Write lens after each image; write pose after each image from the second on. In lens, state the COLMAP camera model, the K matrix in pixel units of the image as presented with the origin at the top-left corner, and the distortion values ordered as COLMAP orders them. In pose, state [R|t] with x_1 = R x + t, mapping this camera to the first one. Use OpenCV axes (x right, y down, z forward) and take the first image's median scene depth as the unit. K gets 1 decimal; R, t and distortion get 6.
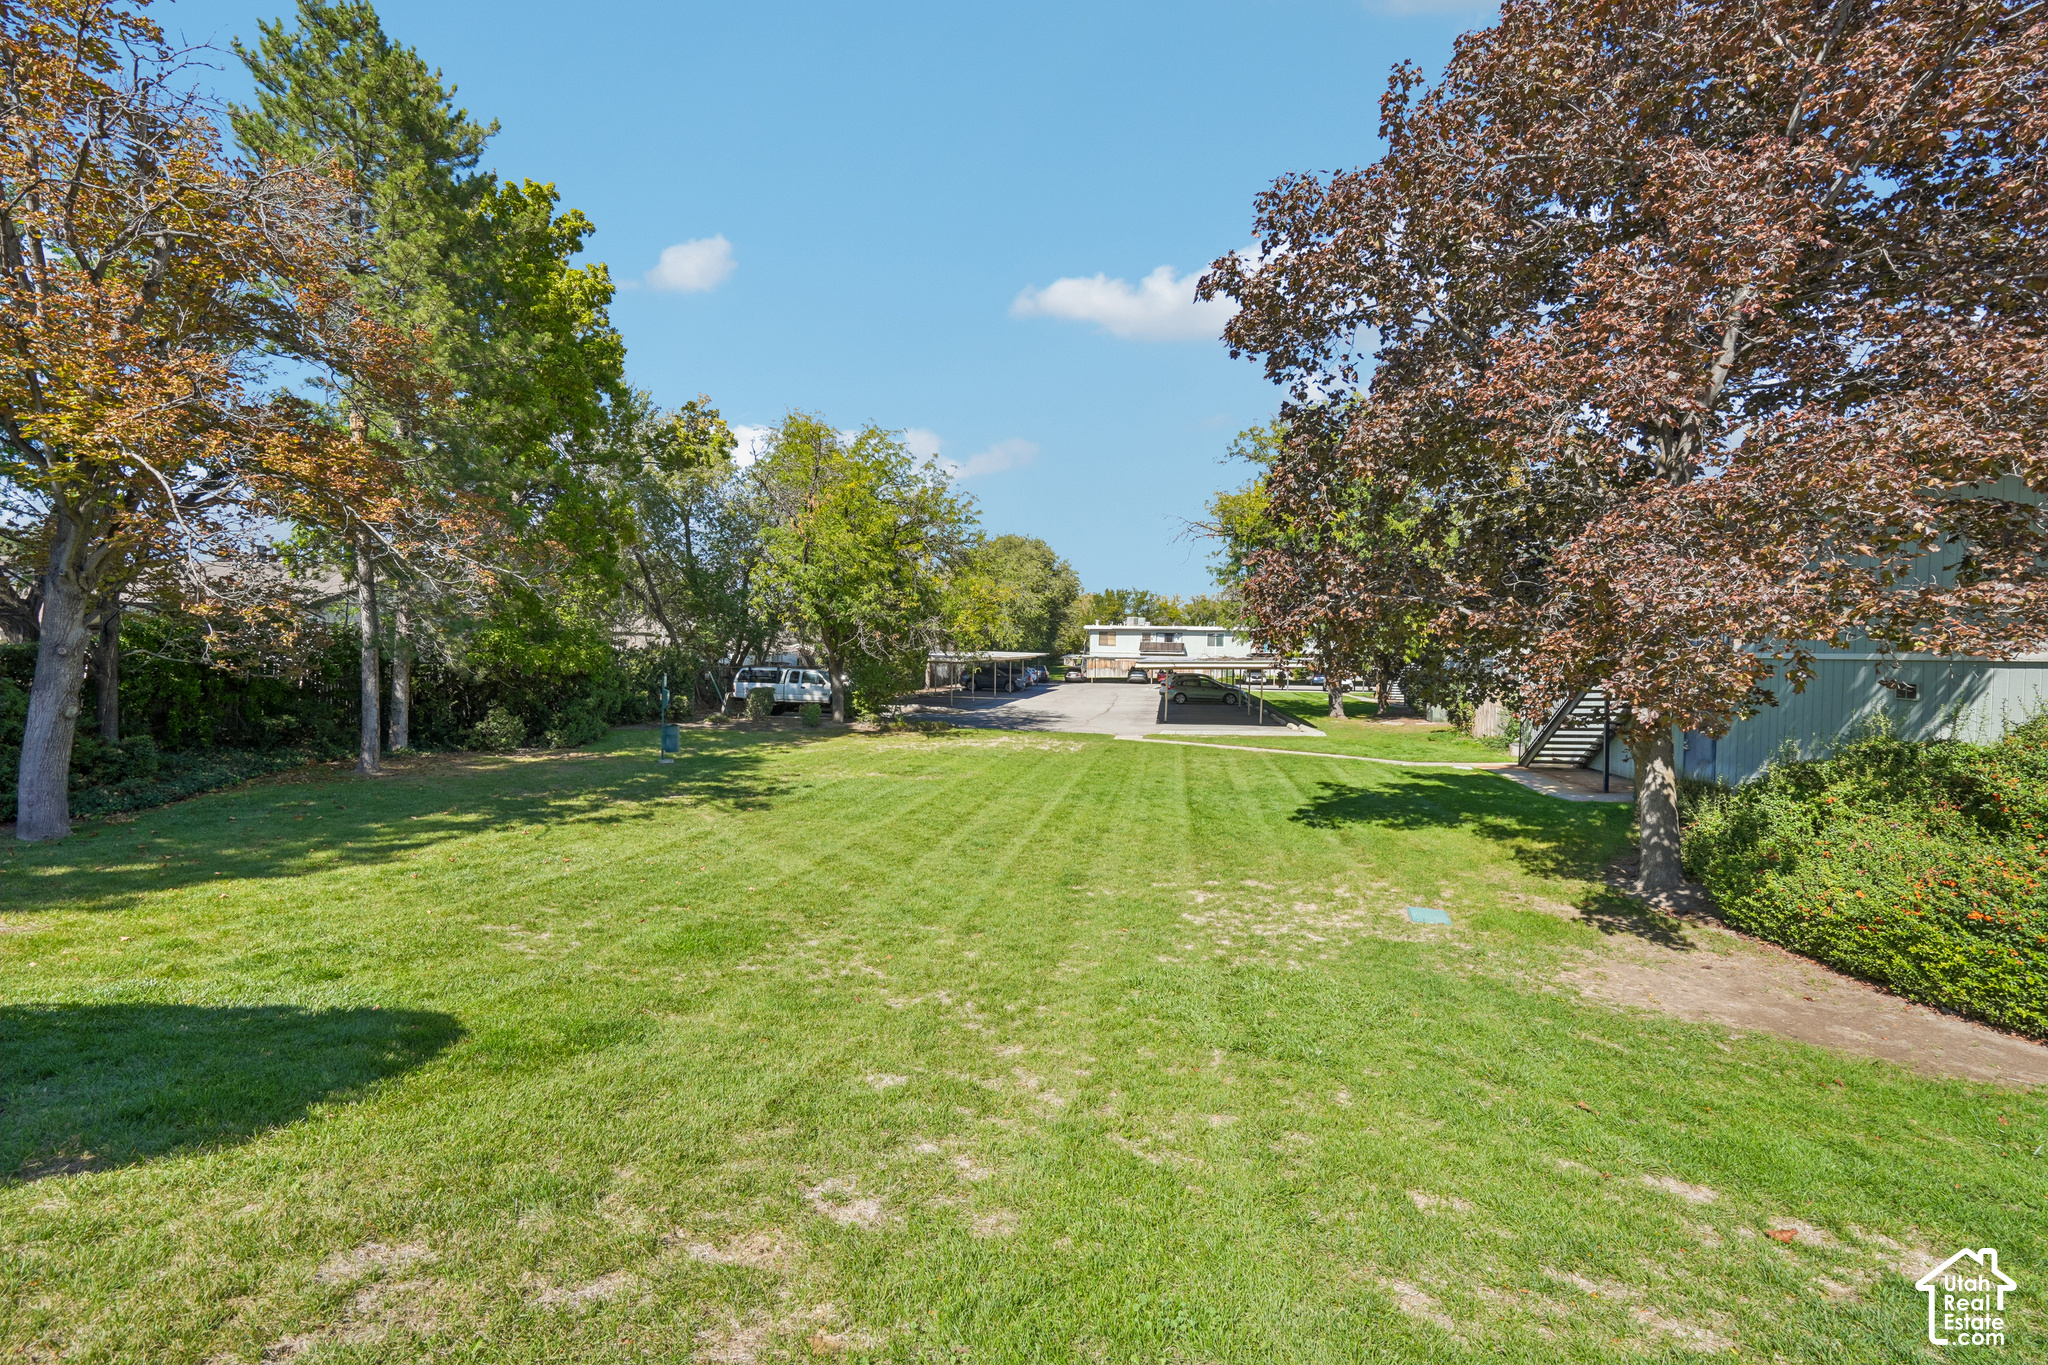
lens RADIAL K [[949.8, 0, 1023.8], [0, 949.8, 675.9], [0, 0, 1]] dist [0.001963, -0.000011]
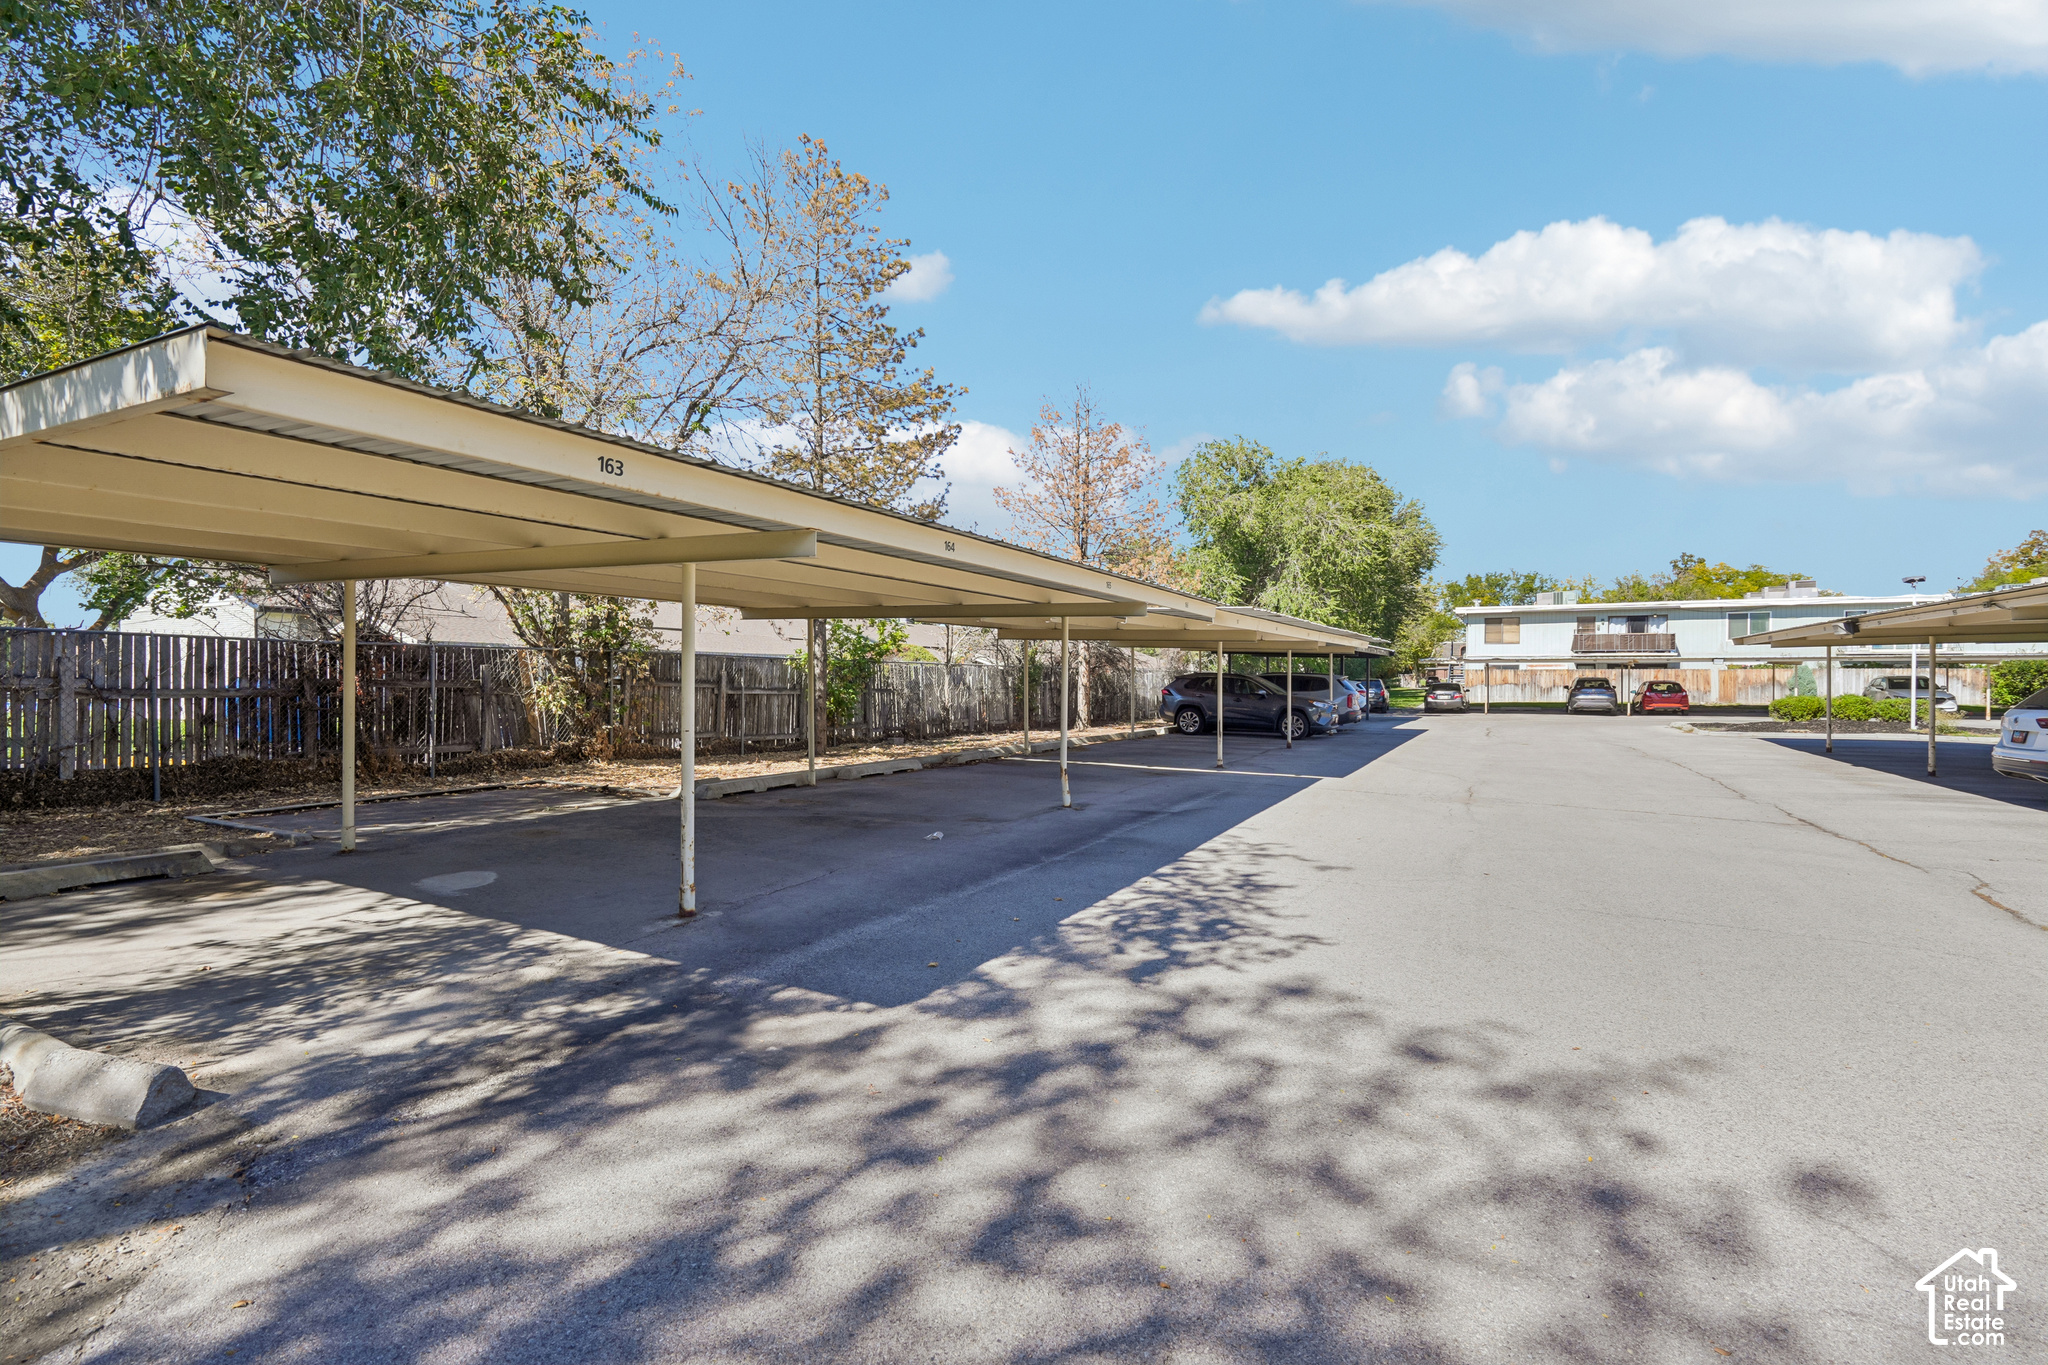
lens RADIAL K [[949.8, 0, 1021.7], [0, 949.8, 693.8], [0, 0, 1]] dist [0.001963, -0.000011]
pose [[0.947865, -0.003493, -0.318654, 0.001890], [0.000444, 0.999953, -0.009639, 0.001790], [0.318673, 0.008995, 0.947822, 0.412279]]
